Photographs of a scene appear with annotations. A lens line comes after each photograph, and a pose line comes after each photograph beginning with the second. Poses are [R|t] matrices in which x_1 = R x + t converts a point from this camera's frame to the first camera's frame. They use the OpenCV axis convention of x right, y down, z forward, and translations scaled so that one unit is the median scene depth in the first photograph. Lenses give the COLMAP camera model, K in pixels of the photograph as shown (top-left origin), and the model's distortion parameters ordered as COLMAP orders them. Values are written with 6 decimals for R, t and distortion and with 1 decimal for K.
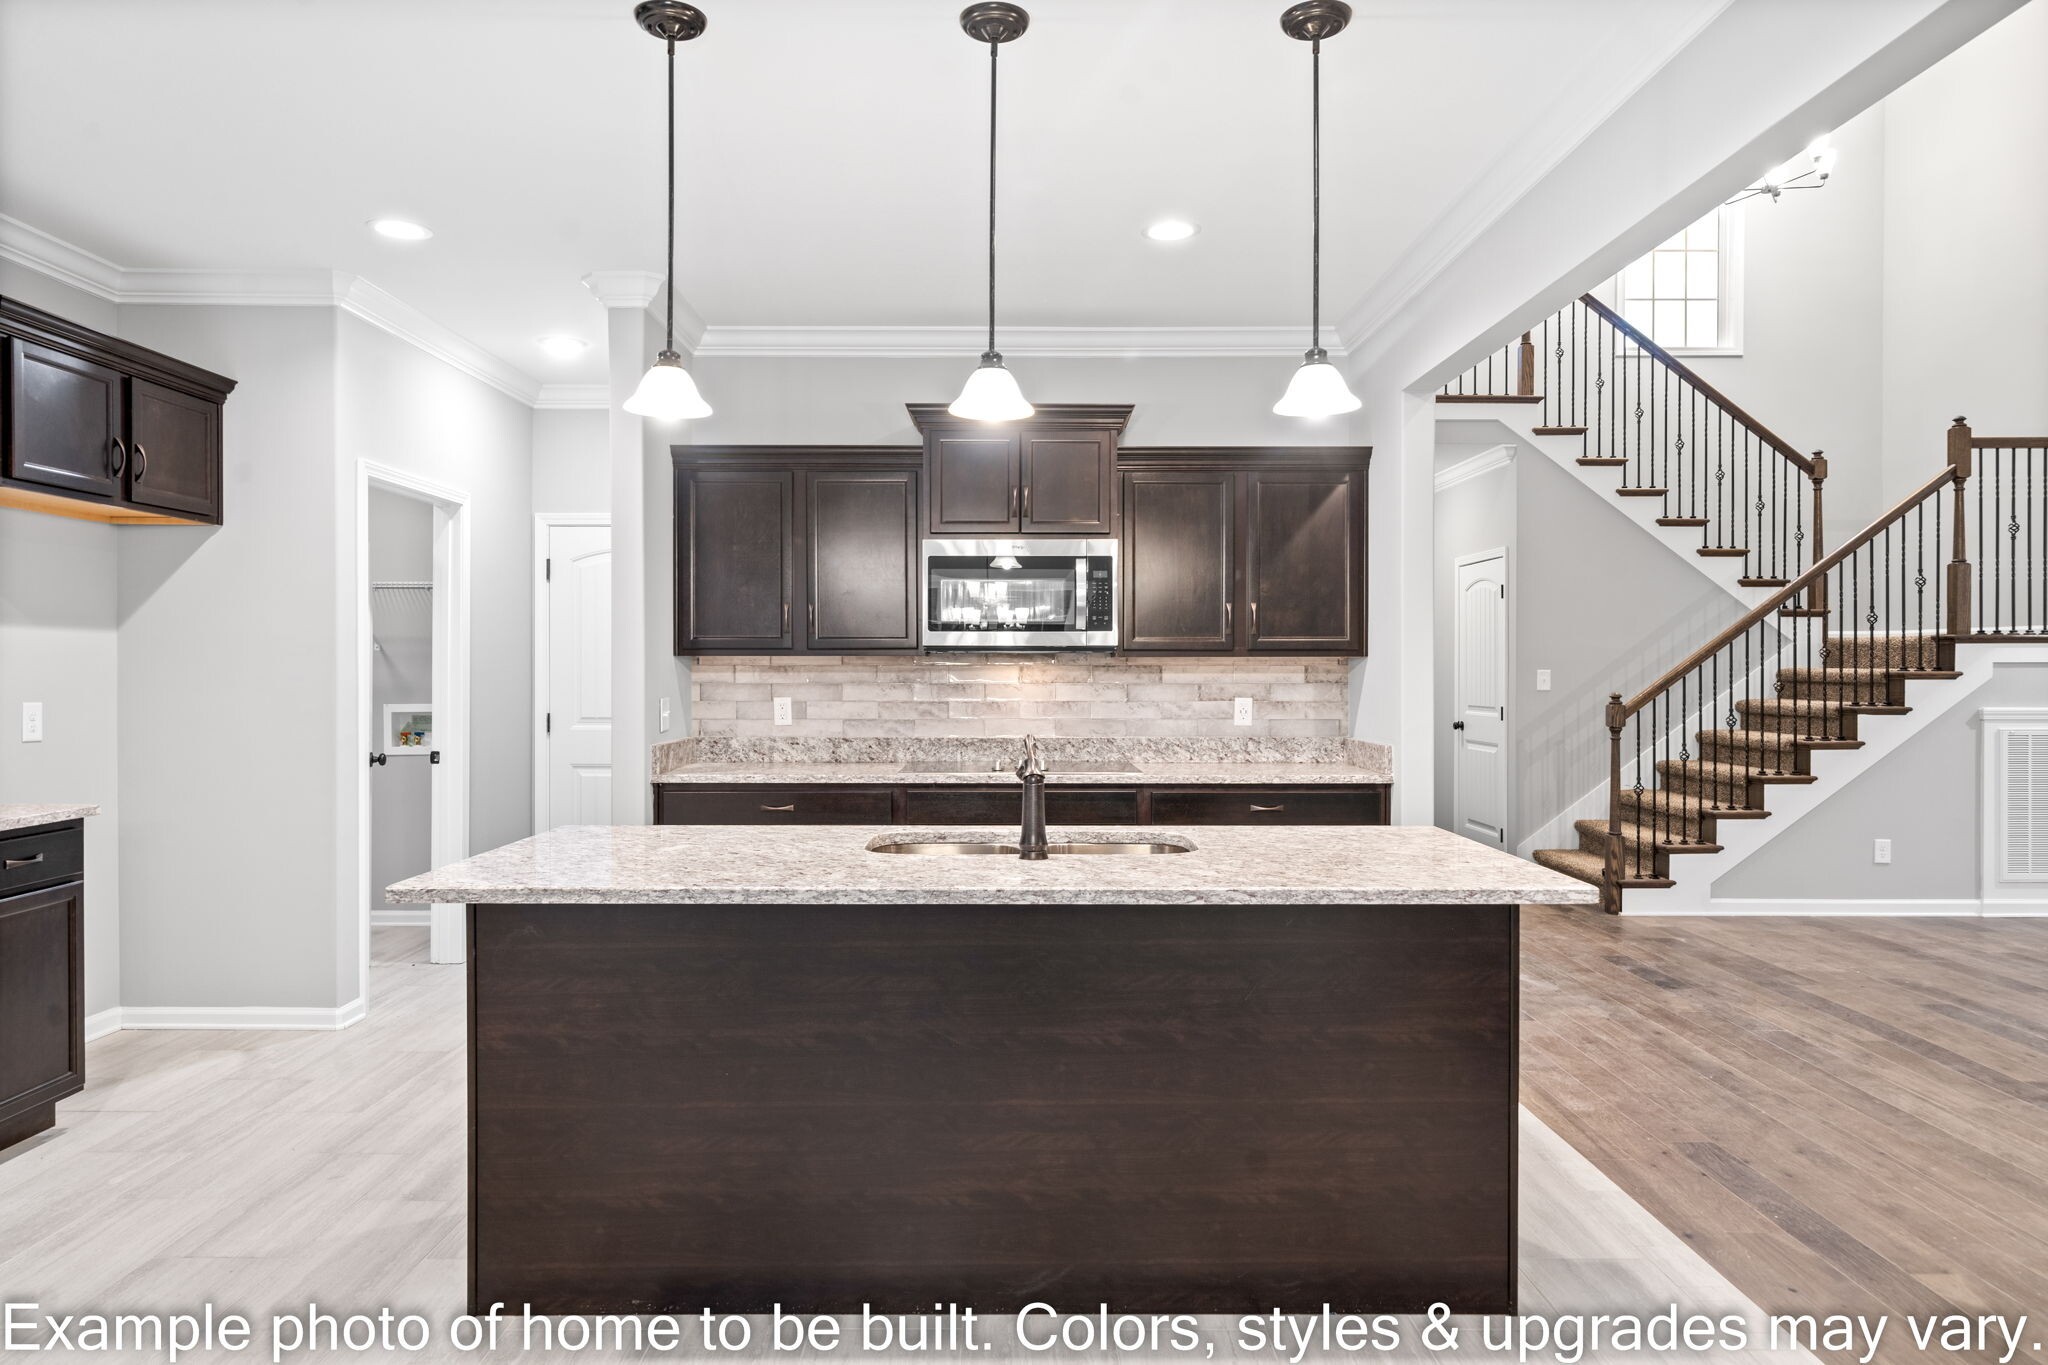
lens RADIAL K [[1264.2, 0, 1011.2], [0, 1264.2, 679.8], [0, 0, 1]] dist [-0.008113, -0.001410]
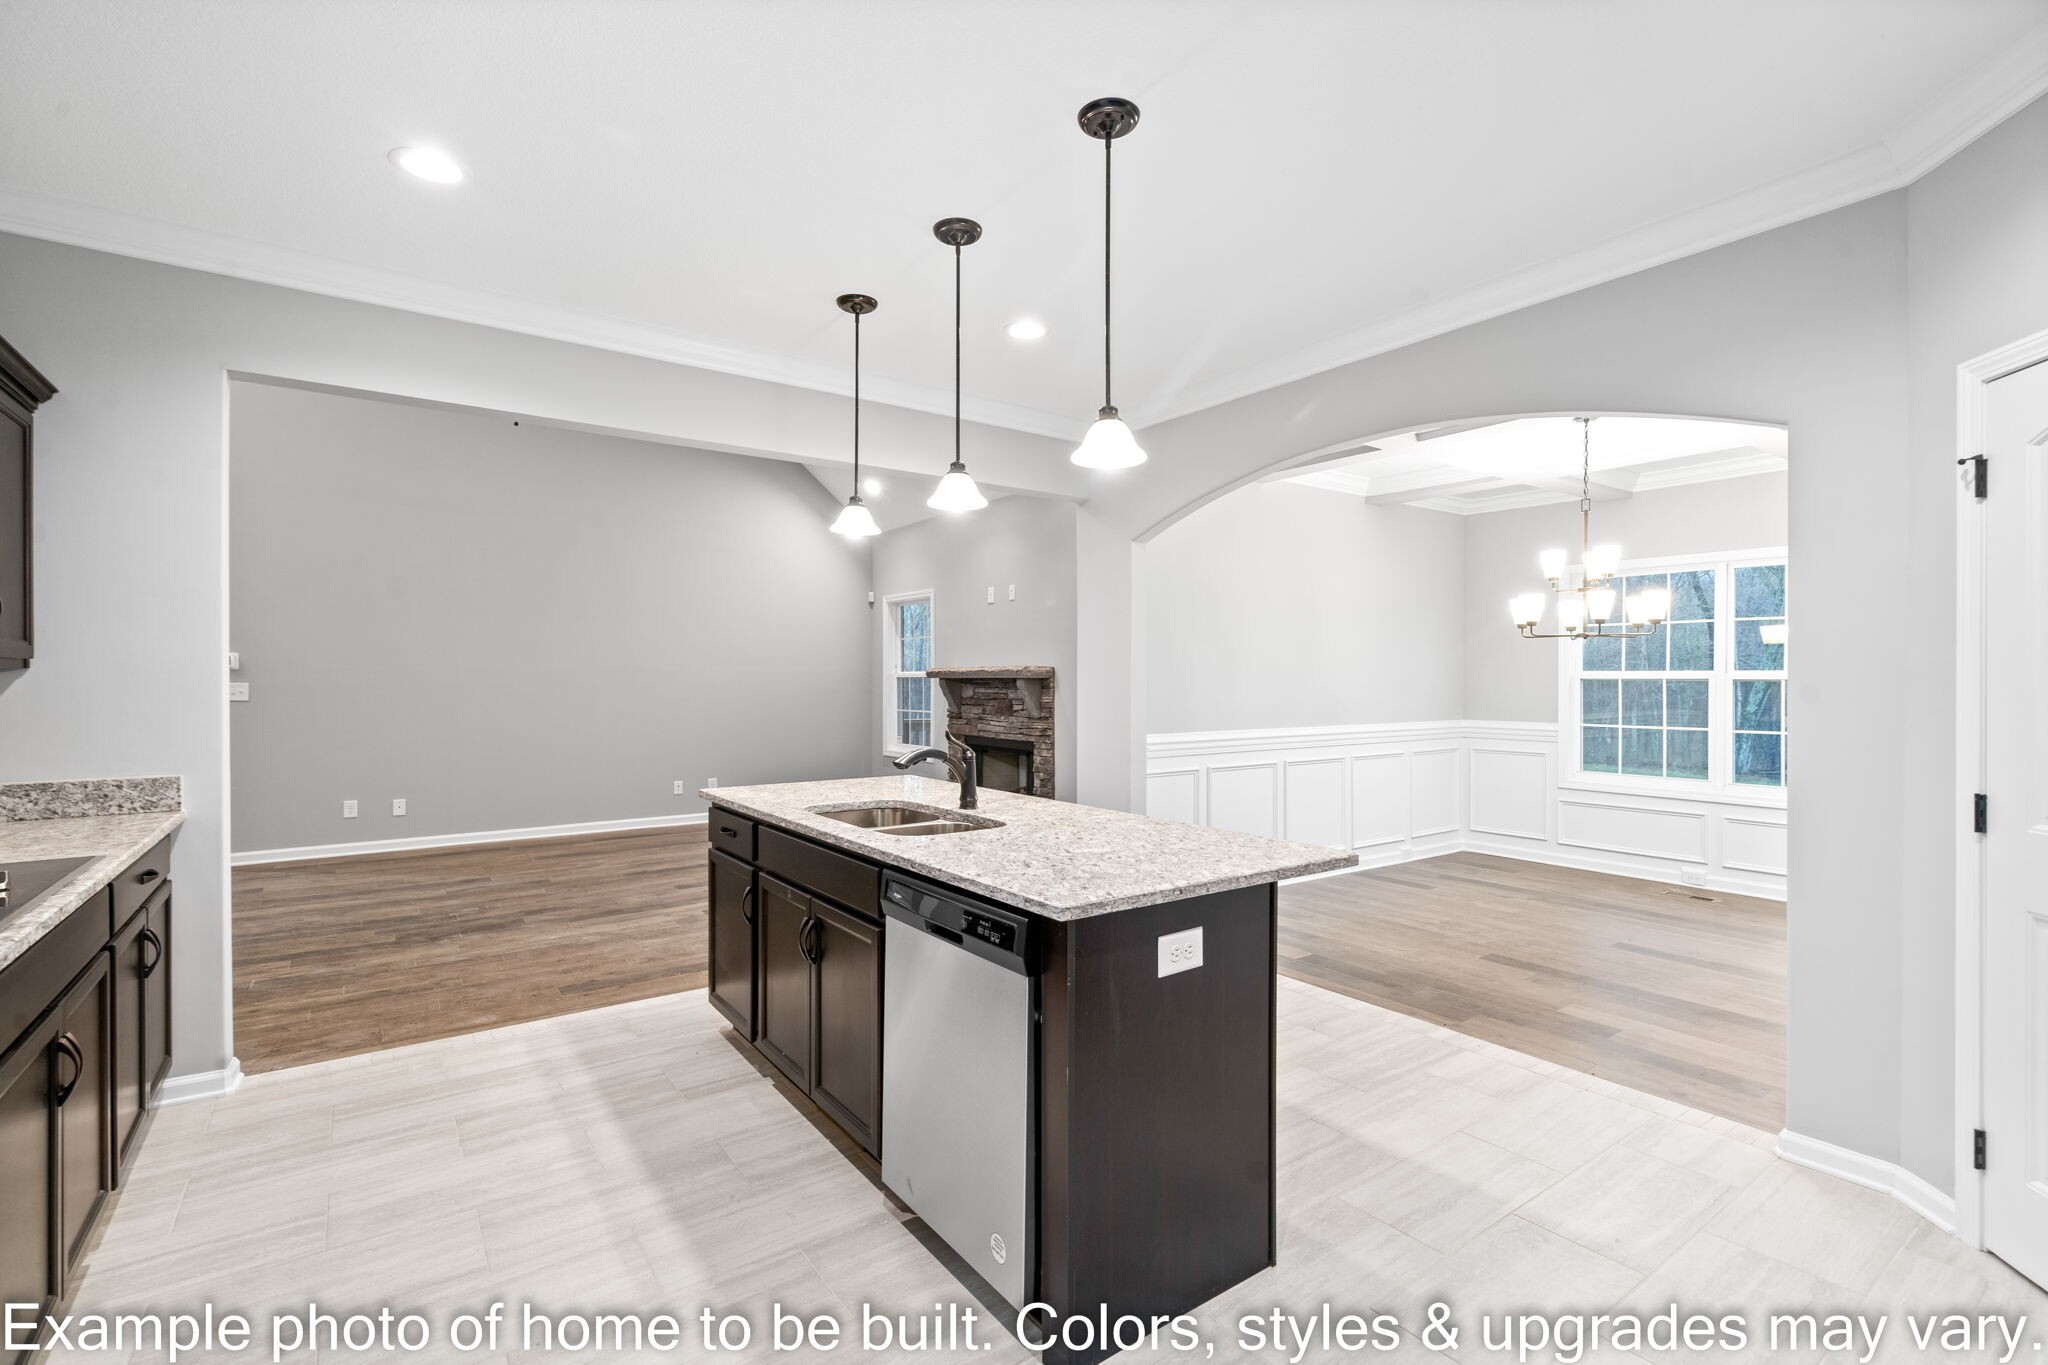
lens RADIAL K [[960.1, 0, 1032.6], [0, 960.1, 671.7], [0, 0, 1]] dist [0.004421, -0.002623]
pose [[-0.585996, 0.001487, 0.810313, -0.498943], [0.004868, 0.999987, 0.001685, -0.014436], [-0.810299, 0.004932, -0.585995, 0.811974]]
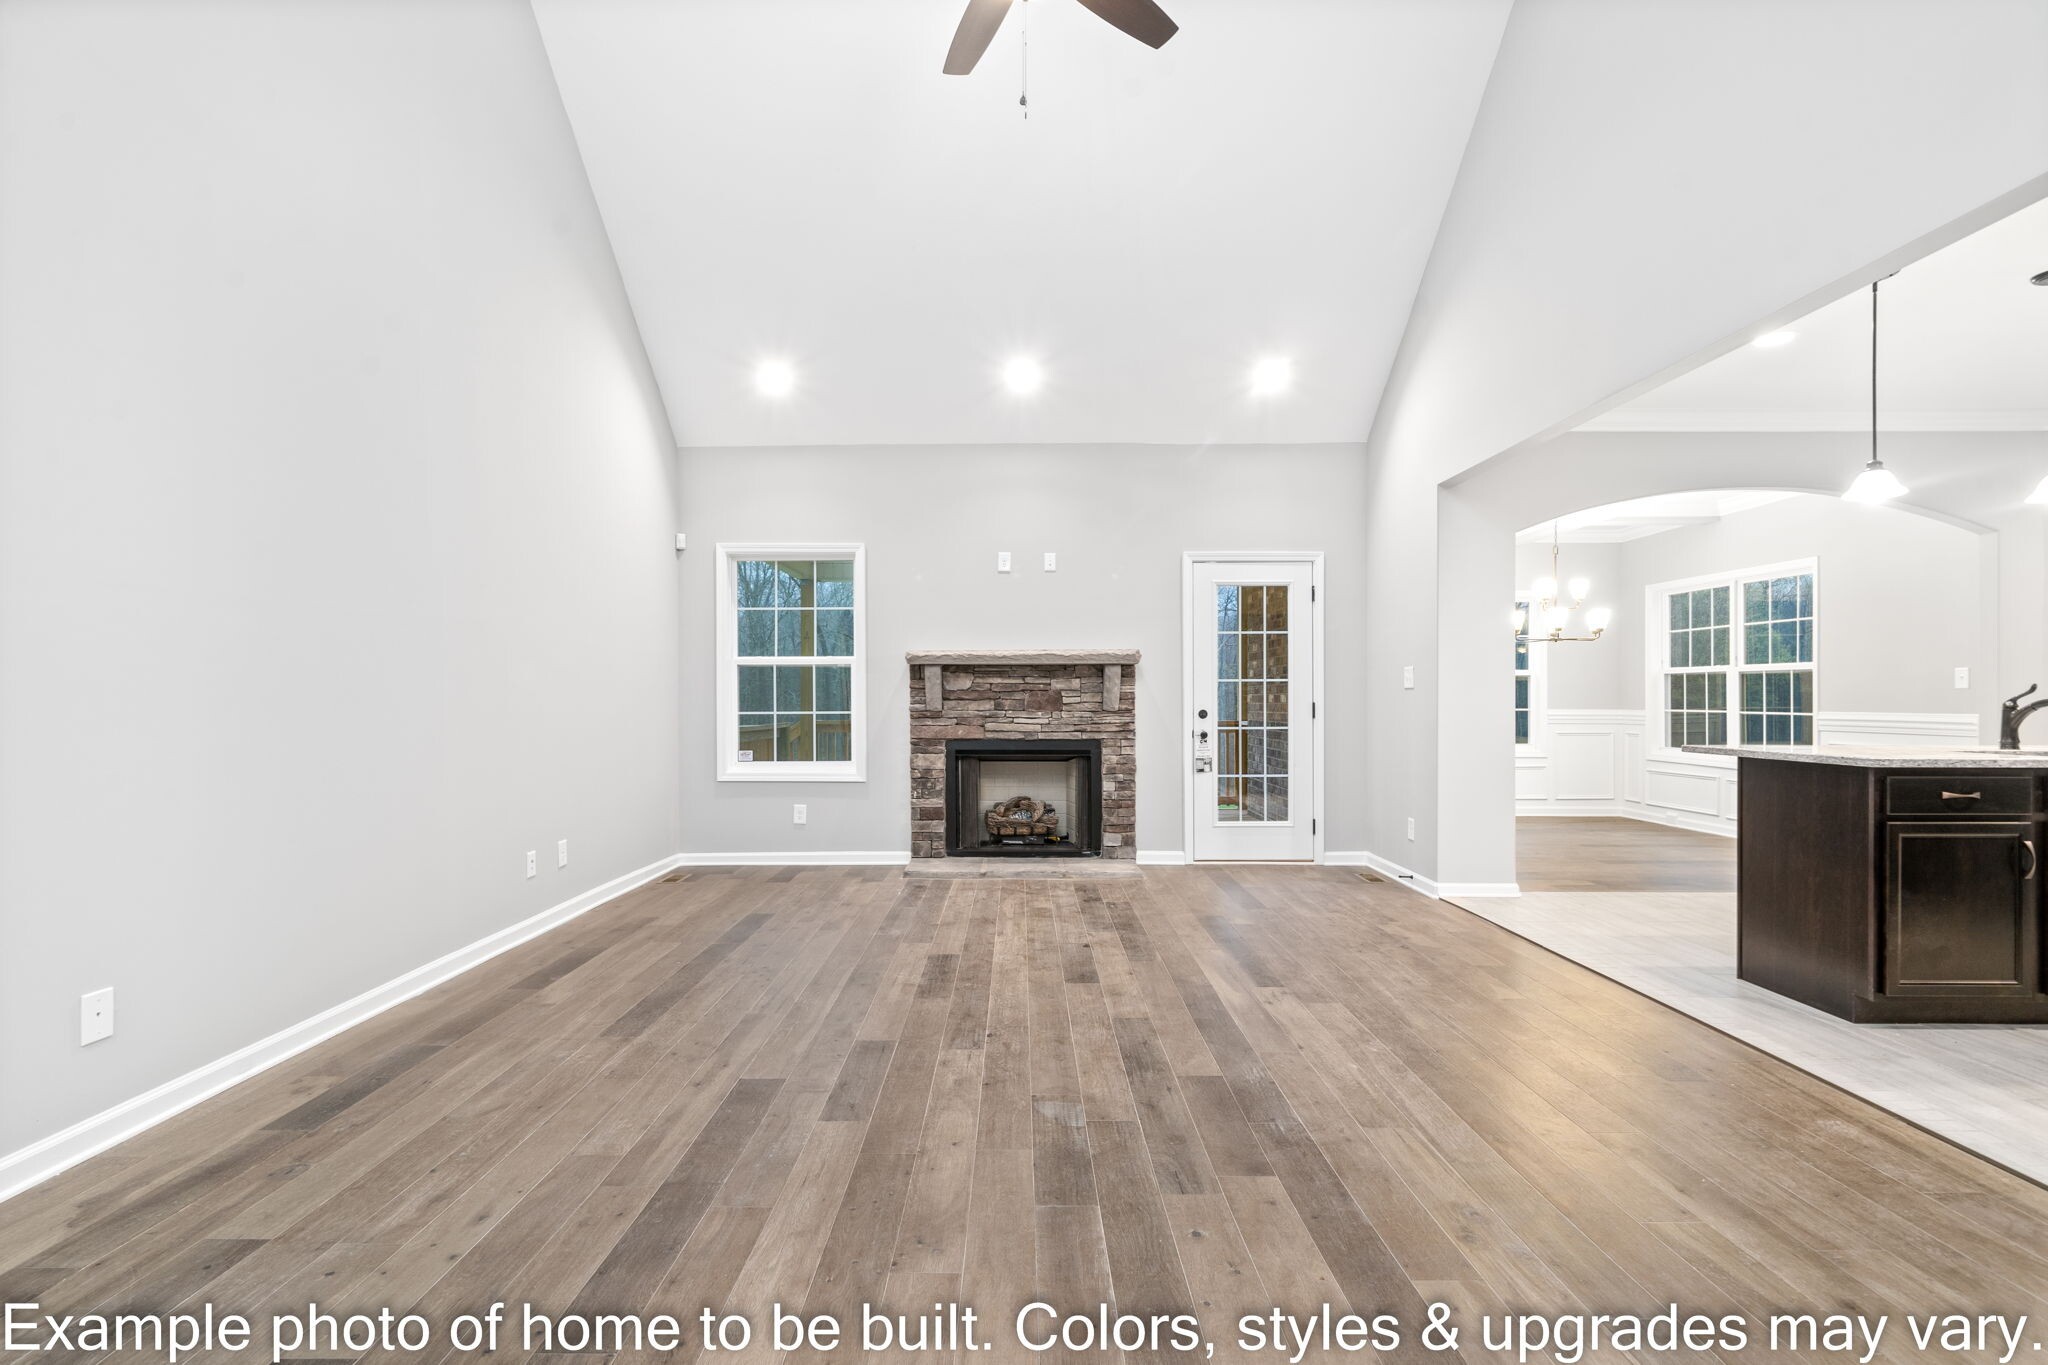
lens RADIAL K [[960.1, 0, 1022.8], [0, 960.1, 709.8], [0, 0, 1]] dist [0.004421, -0.002623]
pose [[-0.999912, -0.000238, -0.013283, 0.737809], [-0.000517, 0.999779, 0.021001, 0.027639], [0.013275, 0.021006, -0.999691, 1.191981]]
